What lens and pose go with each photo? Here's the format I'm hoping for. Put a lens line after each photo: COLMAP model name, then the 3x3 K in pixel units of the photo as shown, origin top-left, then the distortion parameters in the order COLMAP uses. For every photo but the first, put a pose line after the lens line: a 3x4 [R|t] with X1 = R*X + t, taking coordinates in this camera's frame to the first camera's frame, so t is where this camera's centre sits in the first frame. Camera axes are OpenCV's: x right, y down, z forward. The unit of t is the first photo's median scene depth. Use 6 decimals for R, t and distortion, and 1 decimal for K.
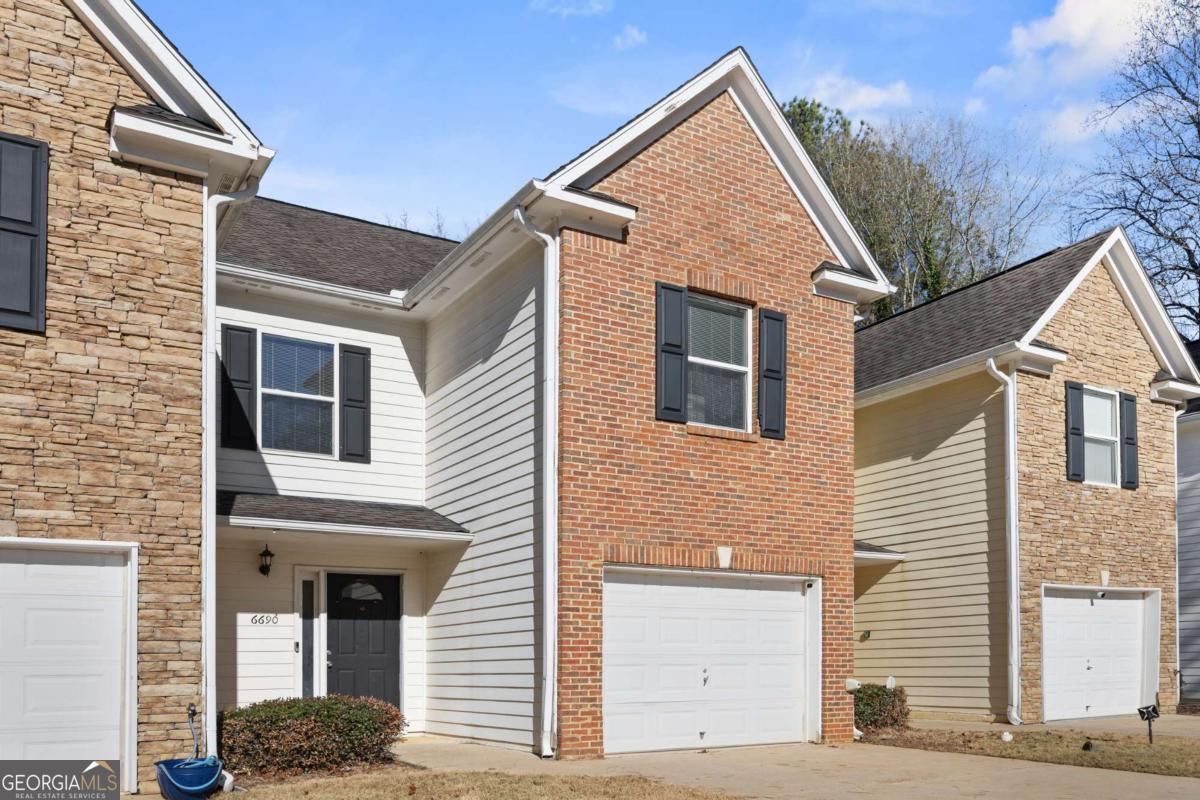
lens RADIAL K [[958.9, 0, 600.0], [0, 958.9, 400.0], [0, 0, 1]] dist [-0.009800, 0.003468]
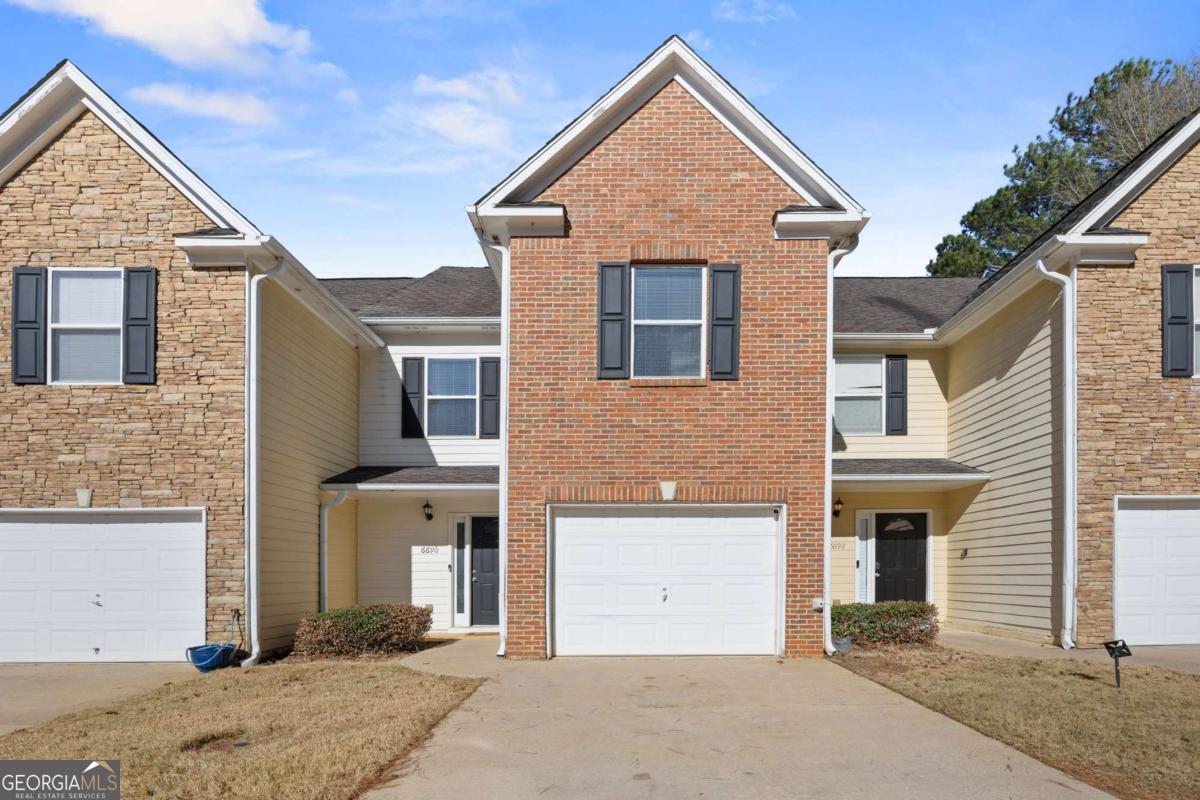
lens RADIAL K [[658.2, 0, 600.1], [0, 658.2, 429.1], [0, 0, 1]] dist [-0.011159, -0.000325]
pose [[0.856792, -0.107897, -0.504248, 0.450777], [0.136220, 0.990486, 0.019518, 0.064189], [0.497345, -0.085411, 0.863338, 0.288032]]
